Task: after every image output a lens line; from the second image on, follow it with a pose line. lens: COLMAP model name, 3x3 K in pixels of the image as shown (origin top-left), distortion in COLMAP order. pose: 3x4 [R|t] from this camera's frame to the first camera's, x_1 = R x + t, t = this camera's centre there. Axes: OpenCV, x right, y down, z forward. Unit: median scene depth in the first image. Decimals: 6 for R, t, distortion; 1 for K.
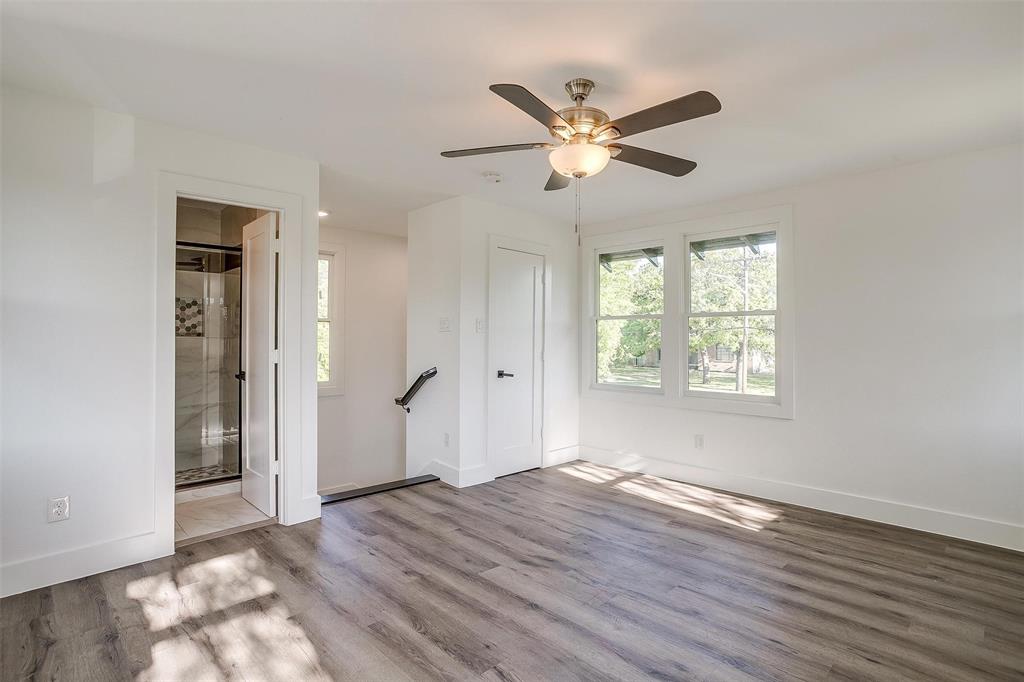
lens RADIAL K [[503.7, 0, 515.0], [0, 503.7, 331.0], [0, 0, 1]] dist [-0.053659, 0.031441]
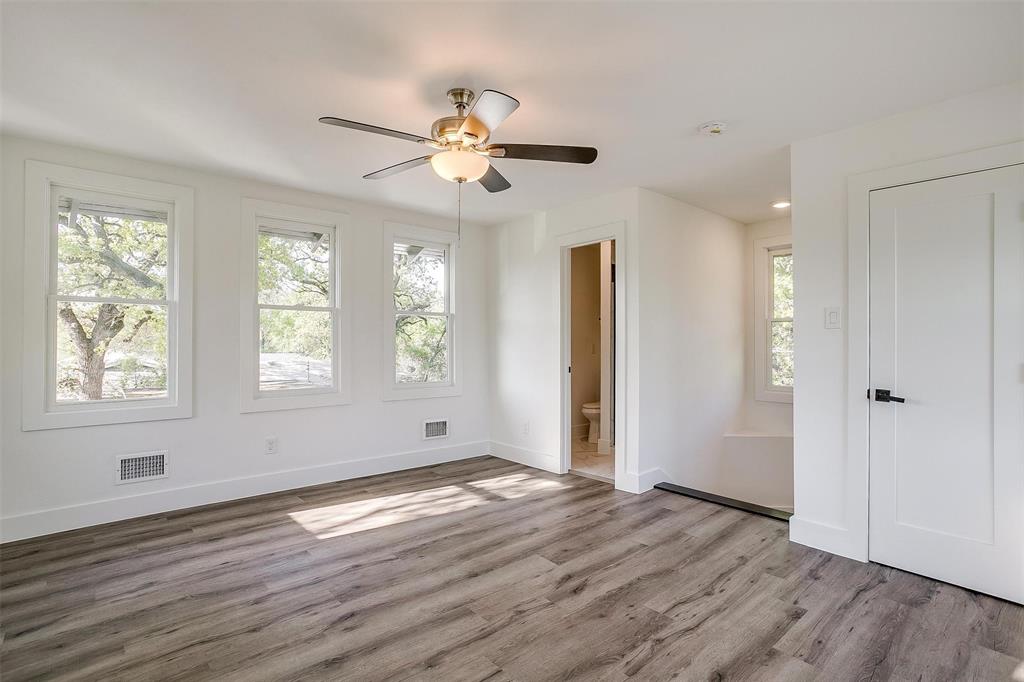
lens RADIAL K [[503.7, 0, 515.0], [0, 503.7, 331.0], [0, 0, 1]] dist [-0.053659, 0.031441]
pose [[-0.046560, -0.020927, -0.998696, 0.939147], [0.011524, 0.999703, -0.021485, 0.024529], [0.998849, -0.012510, -0.046305, 0.930496]]
